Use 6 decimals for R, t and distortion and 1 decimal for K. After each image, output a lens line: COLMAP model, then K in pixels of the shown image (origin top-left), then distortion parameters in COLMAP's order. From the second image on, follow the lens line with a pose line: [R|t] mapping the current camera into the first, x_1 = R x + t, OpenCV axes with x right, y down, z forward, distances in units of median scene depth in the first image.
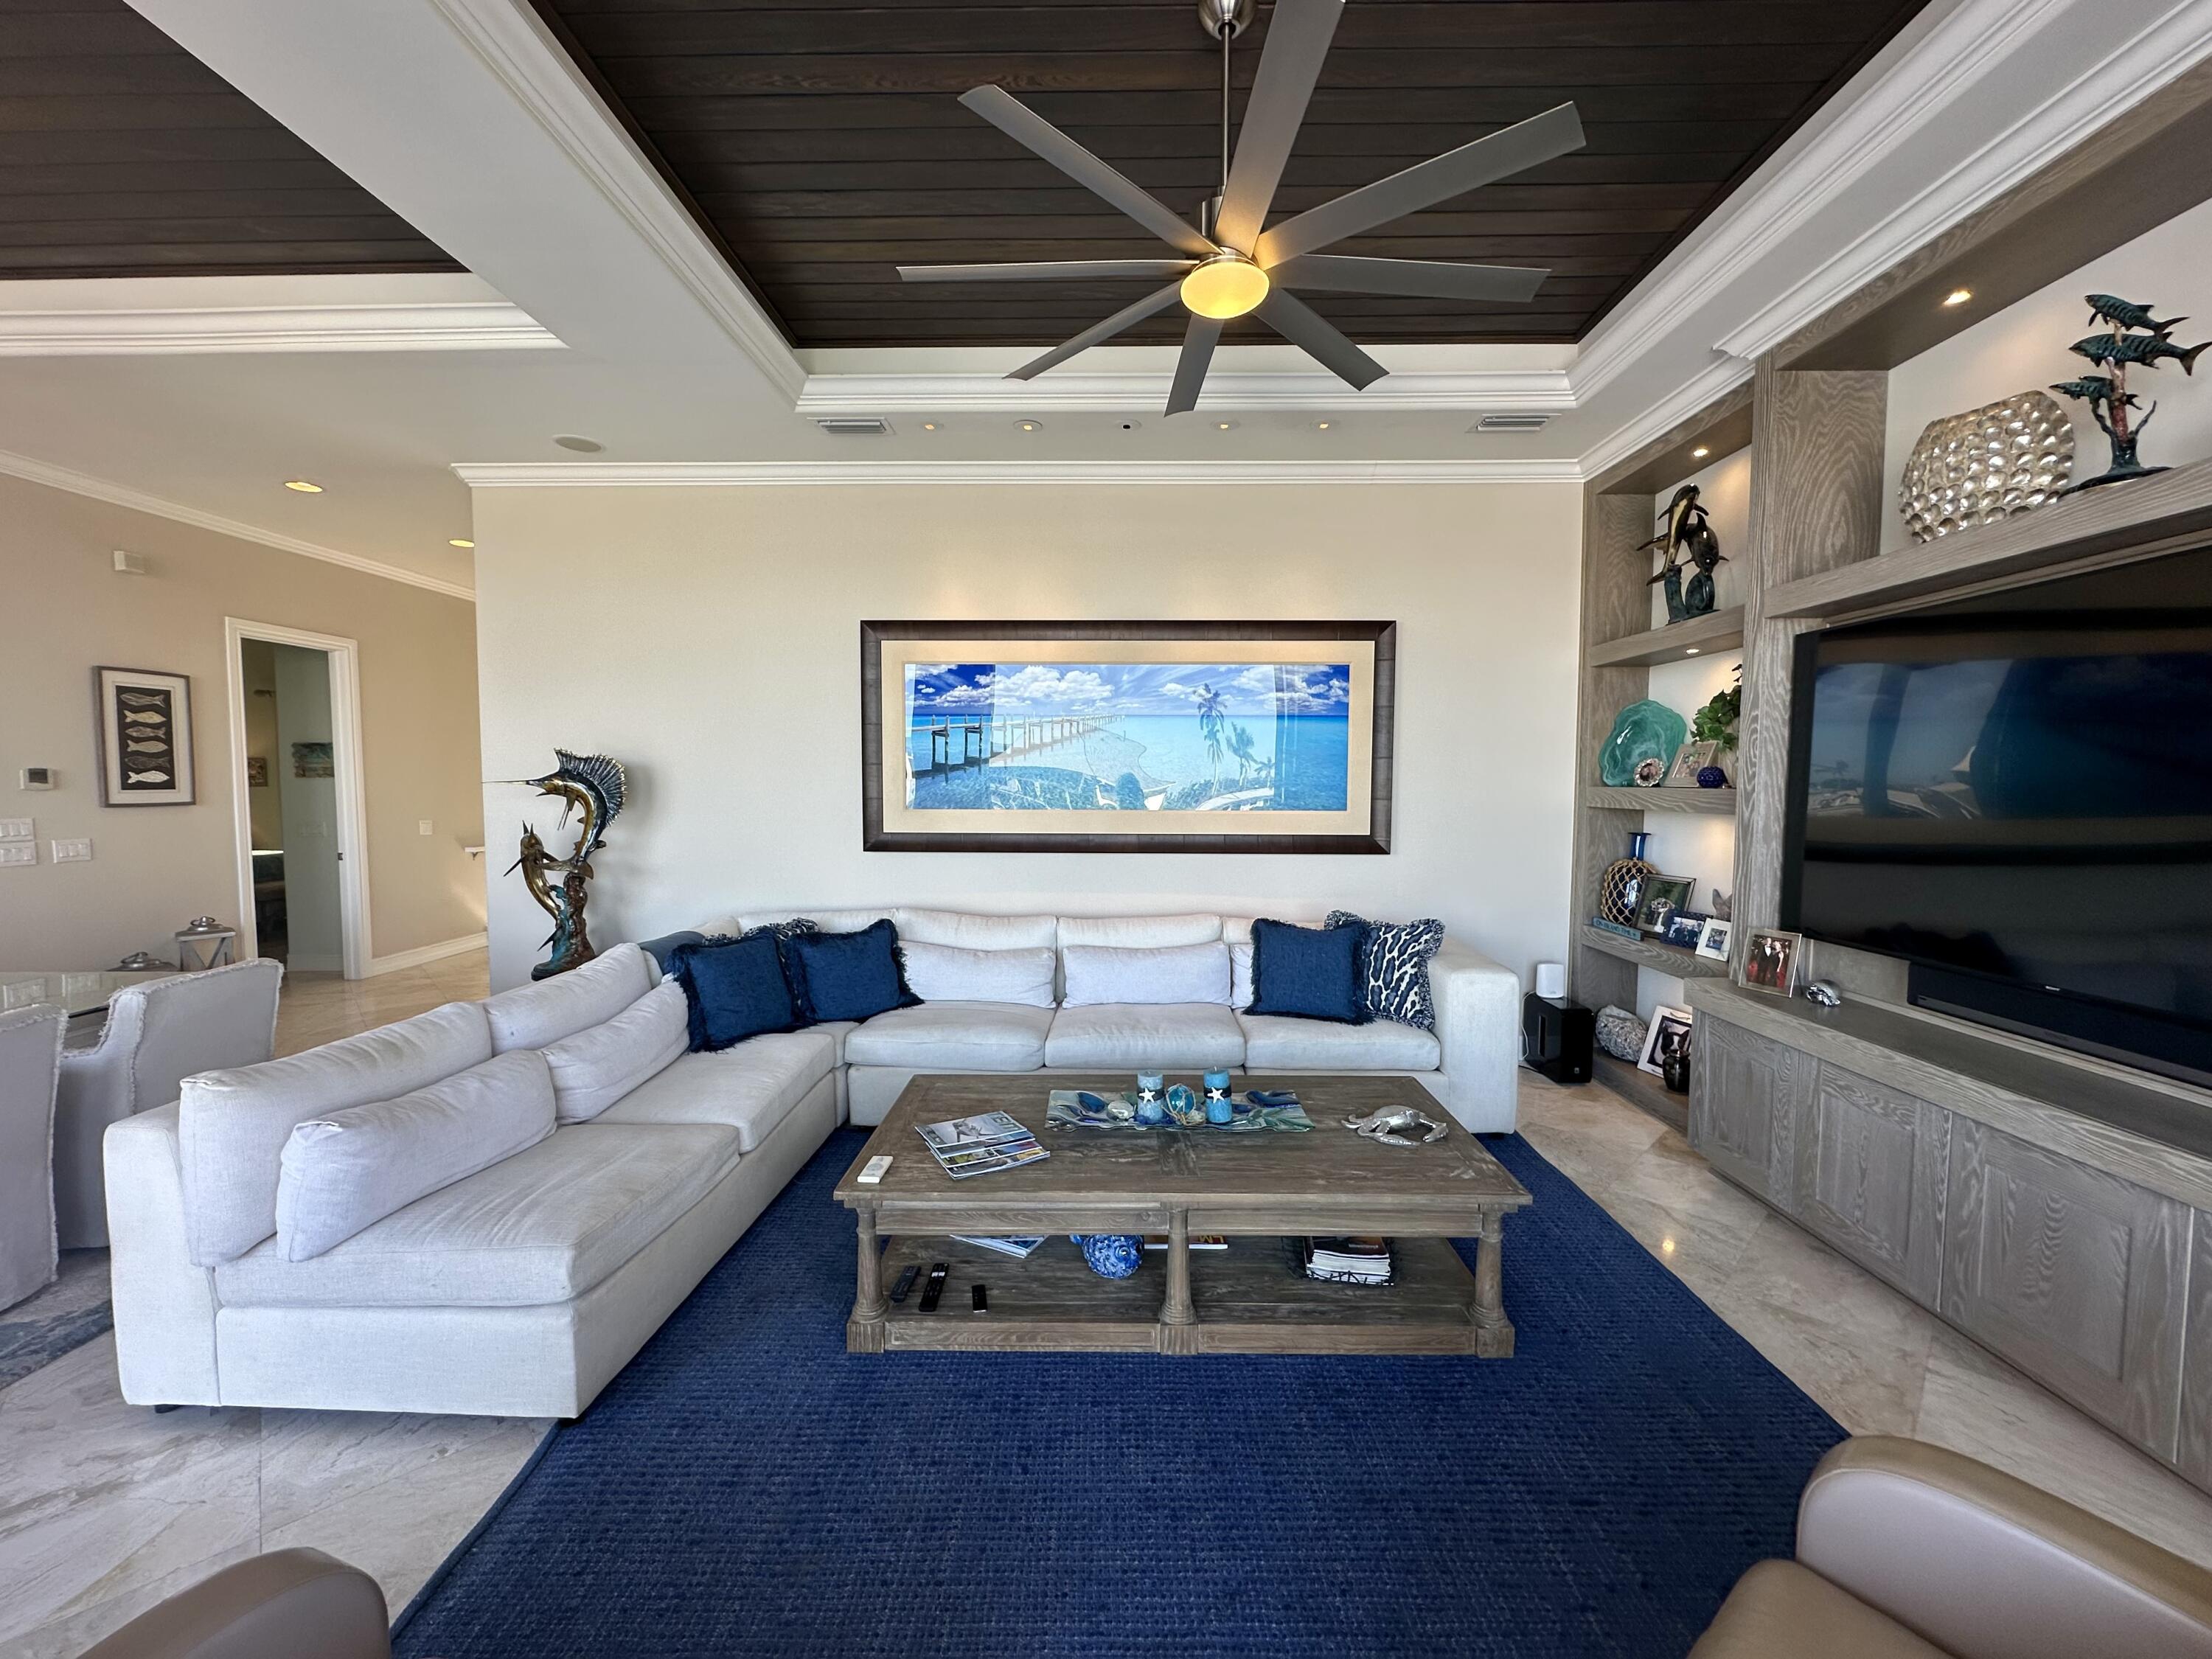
lens RADIAL K [[880.2, 0, 1107.5], [0, 880.2, 830.3], [0, 0, 1]] dist [-0.005182, 0.001231]
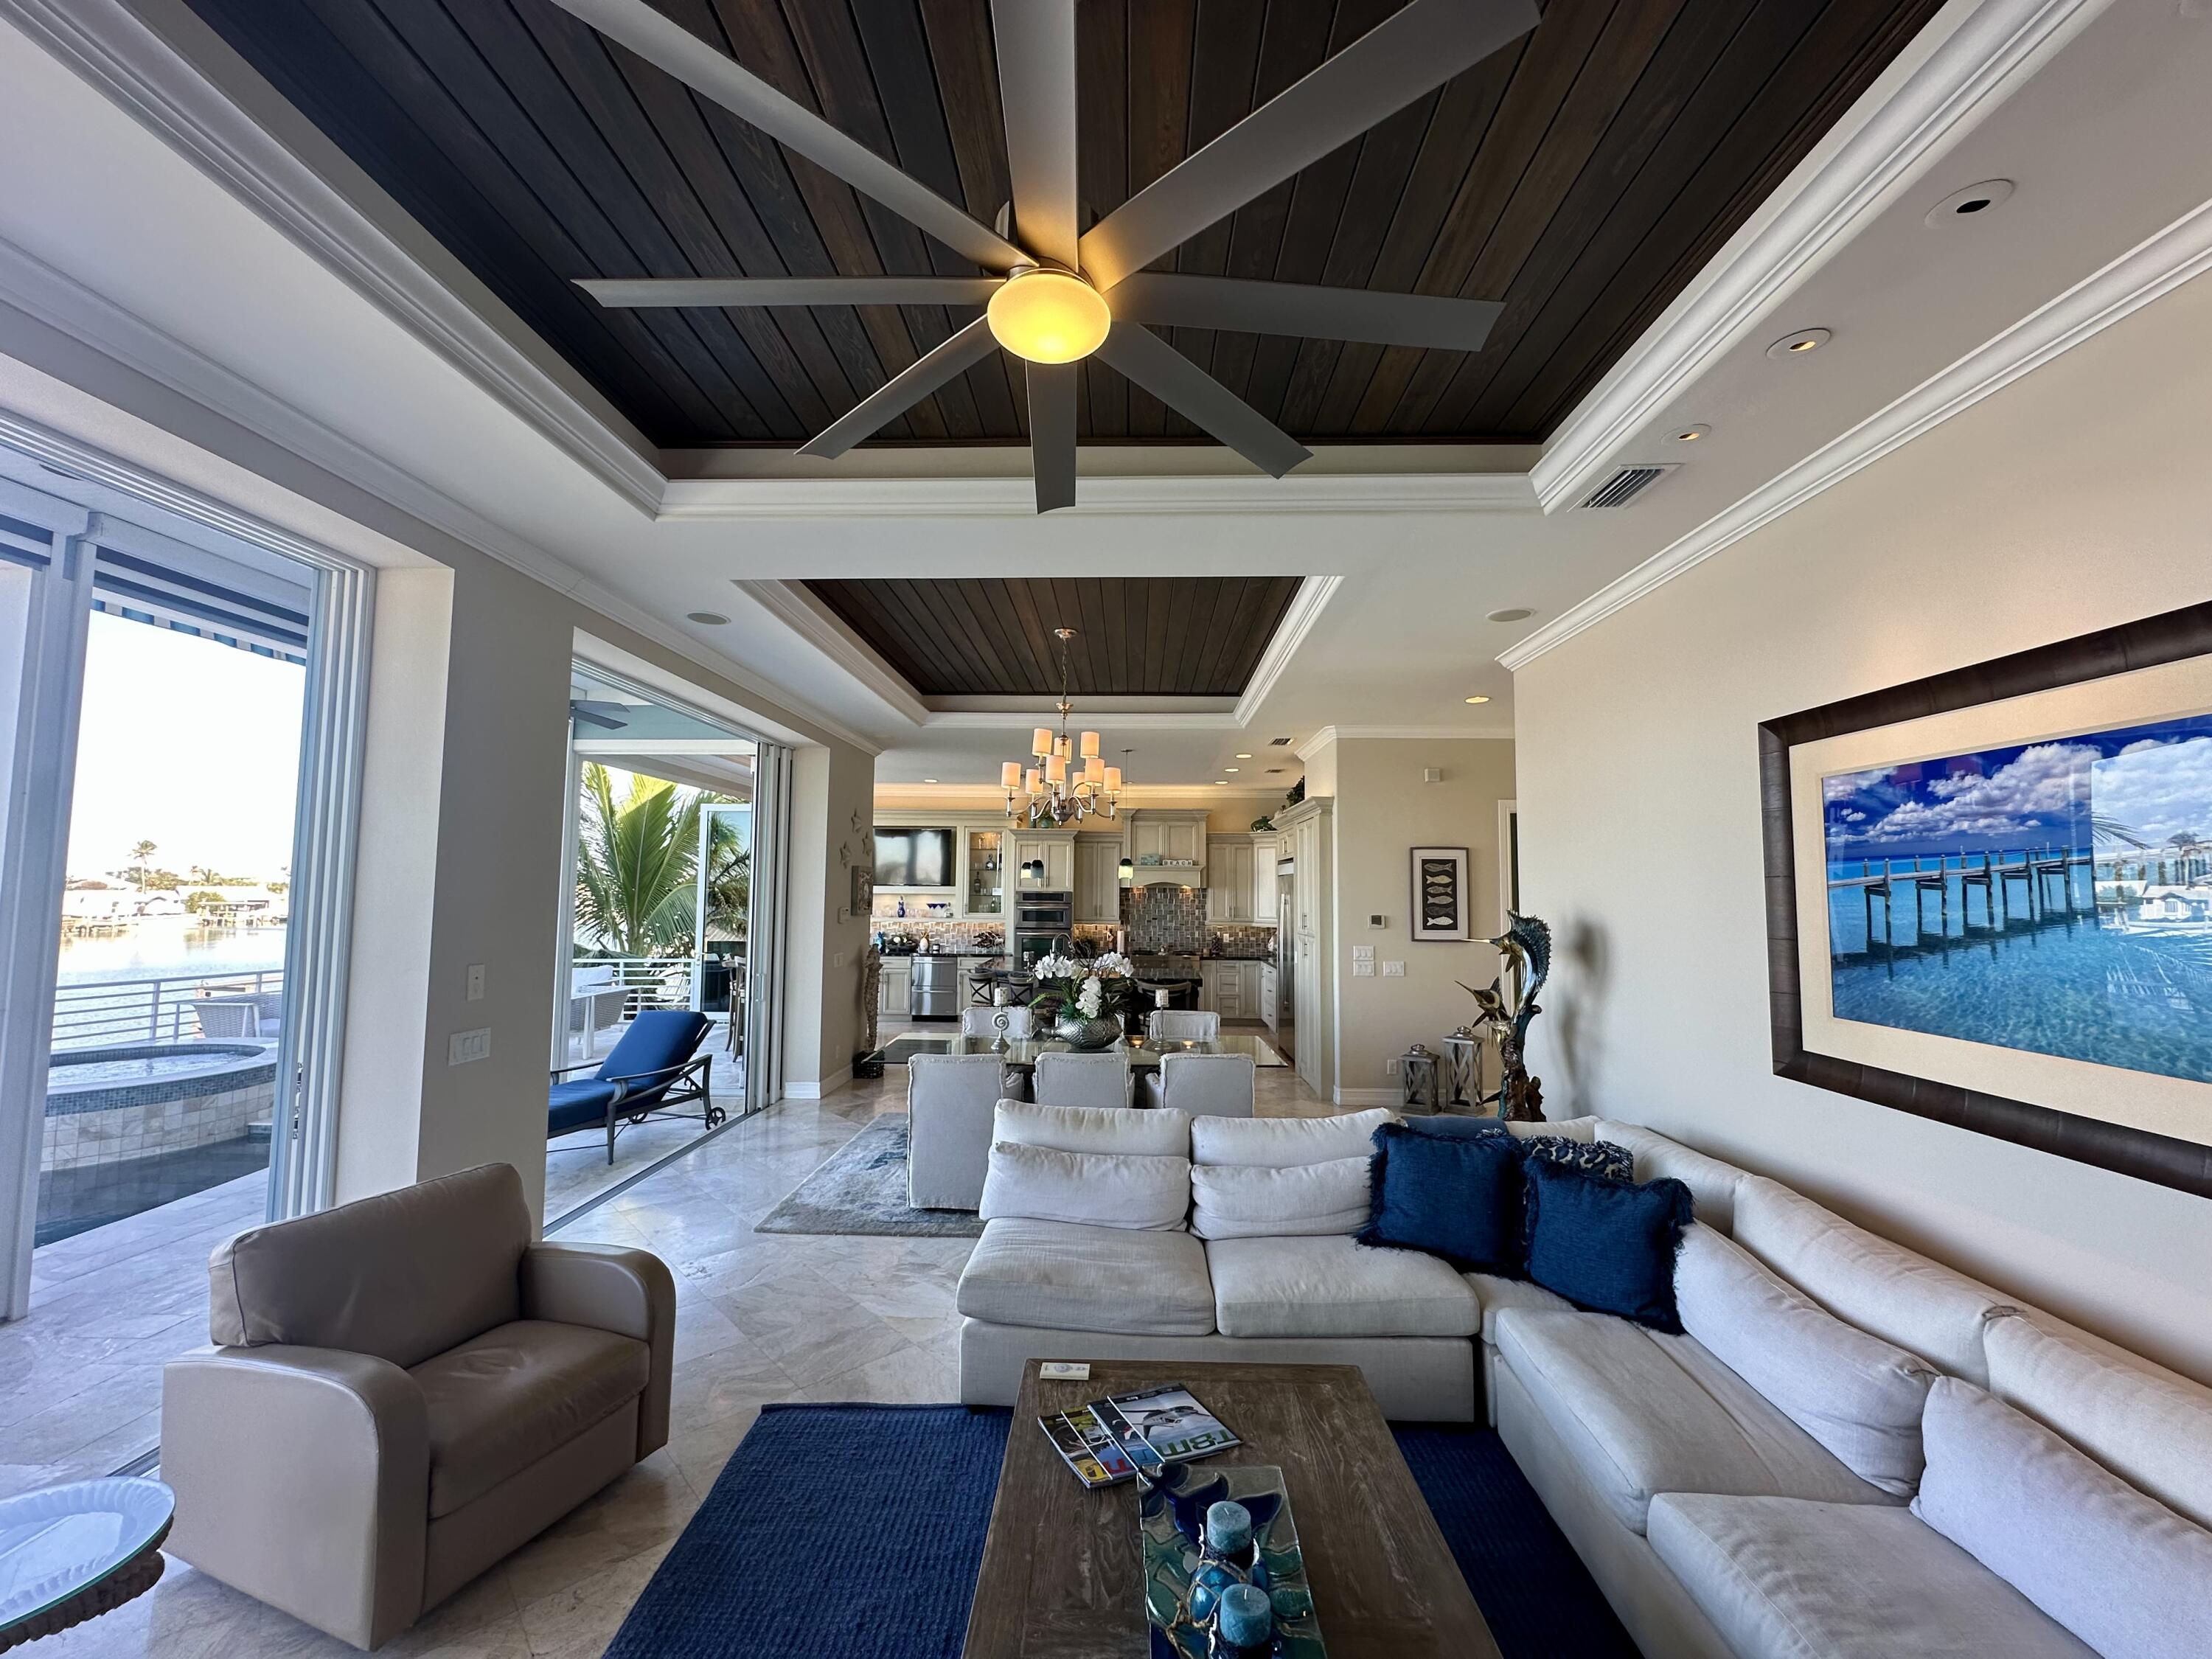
lens RADIAL K [[880.2, 0, 1106.2], [0, 880.2, 830.4], [0, 0, 1]] dist [-0.005182, 0.001231]
pose [[-0.011612, -0.072673, -0.997288, 0.399024], [-0.066254, 0.995220, -0.071751, -0.078652], [0.997735, 0.065241, -0.016371, 0.535876]]
